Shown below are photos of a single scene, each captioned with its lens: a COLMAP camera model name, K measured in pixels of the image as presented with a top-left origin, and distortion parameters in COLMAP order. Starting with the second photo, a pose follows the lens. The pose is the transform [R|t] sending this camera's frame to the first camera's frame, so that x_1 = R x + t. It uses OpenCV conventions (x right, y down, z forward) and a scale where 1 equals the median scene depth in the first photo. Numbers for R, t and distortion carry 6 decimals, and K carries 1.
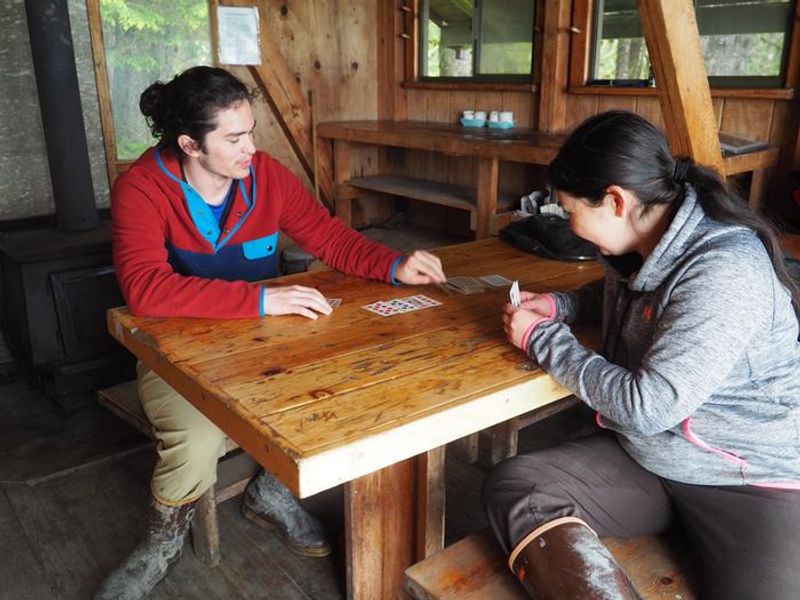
lens RADIAL K [[725.9, 0, 400.0], [0, 725.9, 300.0], [0, 0, 1]] dist [-0.005610, 0.006909]
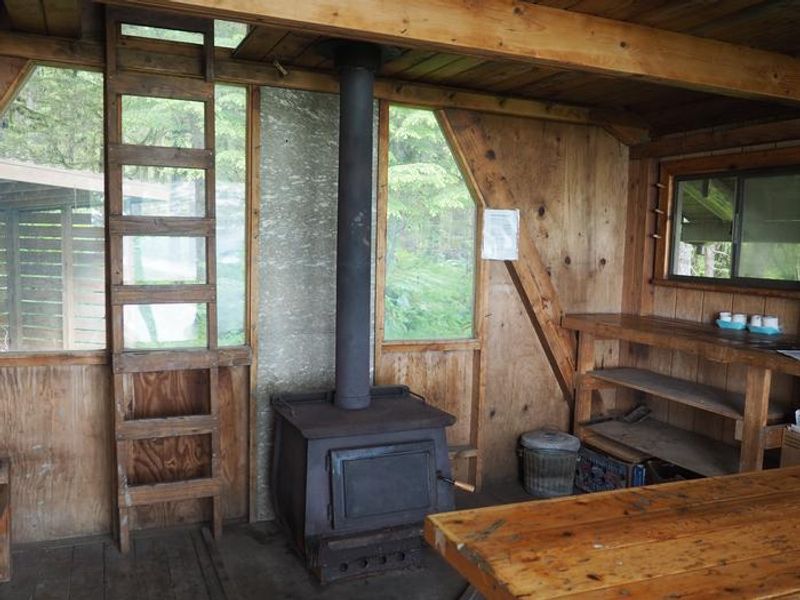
lens RADIAL K [[710.6, 0, 400.0], [0, 710.6, 300.0], [0, 0, 1]] dist [-0.014209, -0.004969]
pose [[0.964744, 0.051204, -0.258159, -0.082567], [-0.107084, 0.972398, -0.207306, -0.030794], [0.240419, 0.227642, 0.943598, -0.013642]]
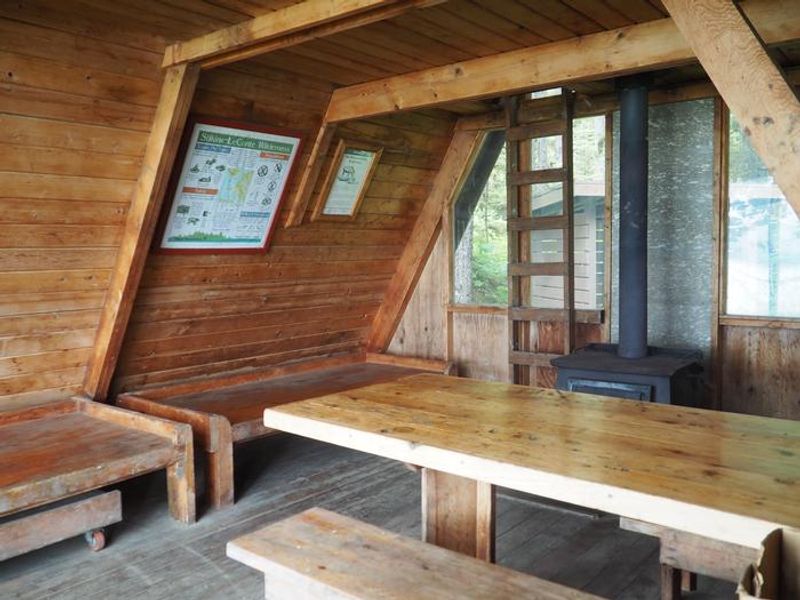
lens RADIAL K [[710.6, 0, 400.0], [0, 710.6, 300.0], [0, 0, 1]] dist [-0.014209, -0.004969]
pose [[0.215816, 0.070224, -0.973906, 0.566003], [-0.270110, 0.962782, 0.009566, -0.074439], [0.938330, 0.260997, 0.226752, 0.203516]]
